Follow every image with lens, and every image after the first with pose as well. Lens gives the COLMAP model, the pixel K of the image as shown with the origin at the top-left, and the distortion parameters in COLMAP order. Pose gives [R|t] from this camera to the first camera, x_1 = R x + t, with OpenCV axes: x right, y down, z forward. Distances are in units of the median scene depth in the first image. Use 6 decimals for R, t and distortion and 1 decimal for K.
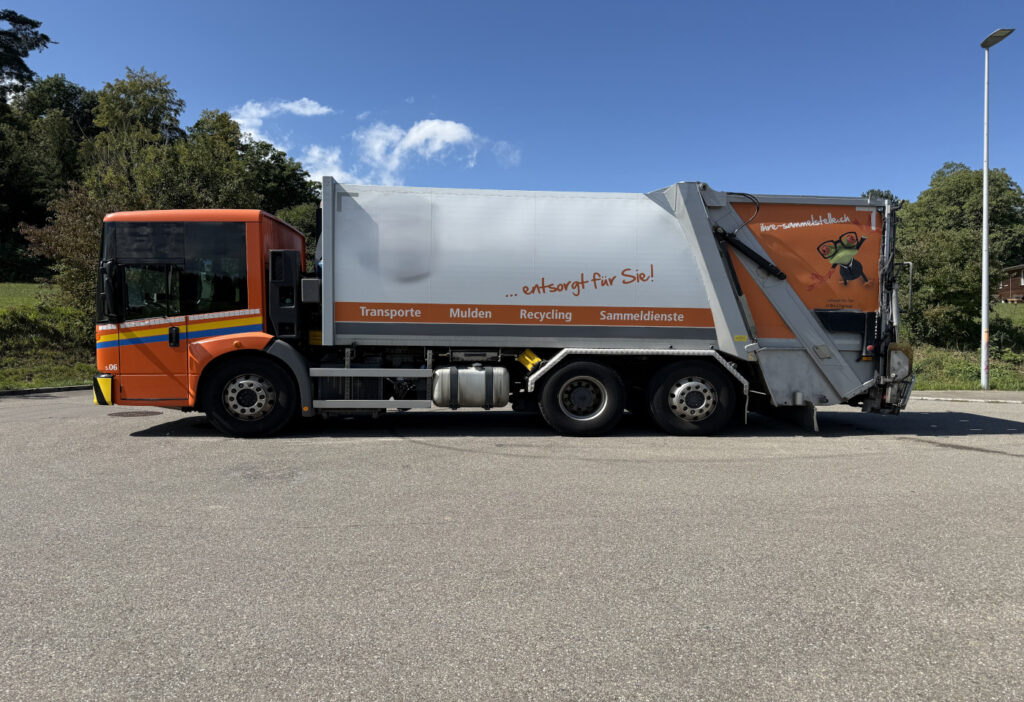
lens RADIAL K [[706.3, 0, 507.7], [0, 706.3, 382.4], [0, 0, 1]] dist [0.040484, -0.039881]
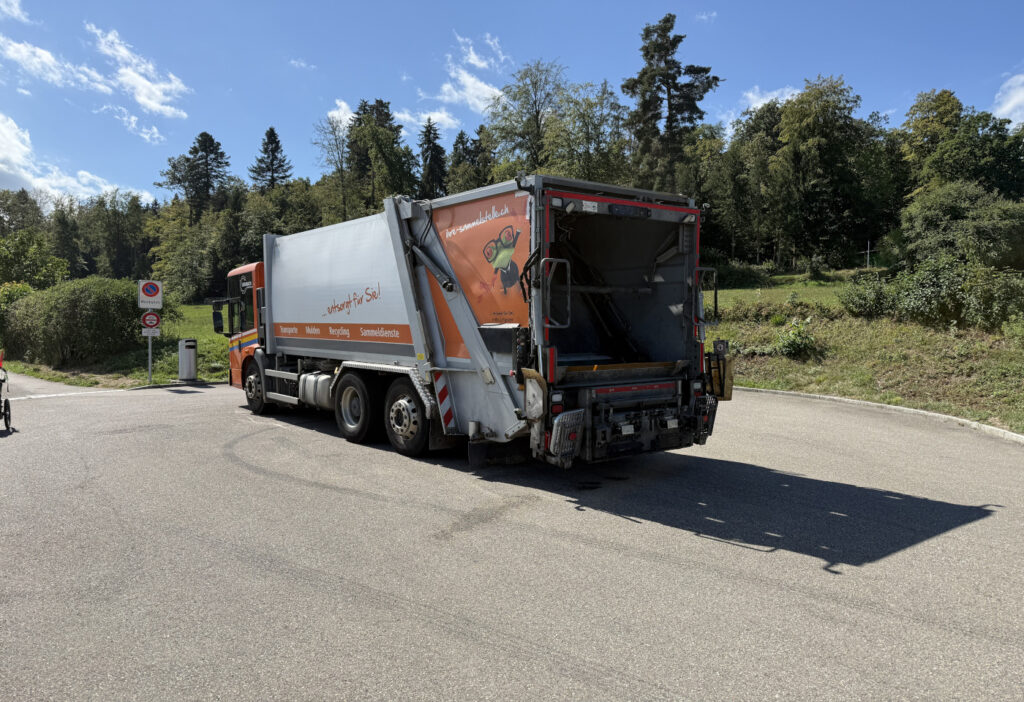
lens RADIAL K [[706.3, 0, 507.7], [0, 706.3, 382.4], [0, 0, 1]] dist [0.040484, -0.039881]
pose [[0.577640, 0.057546, -0.814261, 1.132970], [-0.054611, 0.998002, 0.031790, -0.063203], [0.814463, 0.026104, 0.579628, 0.547972]]
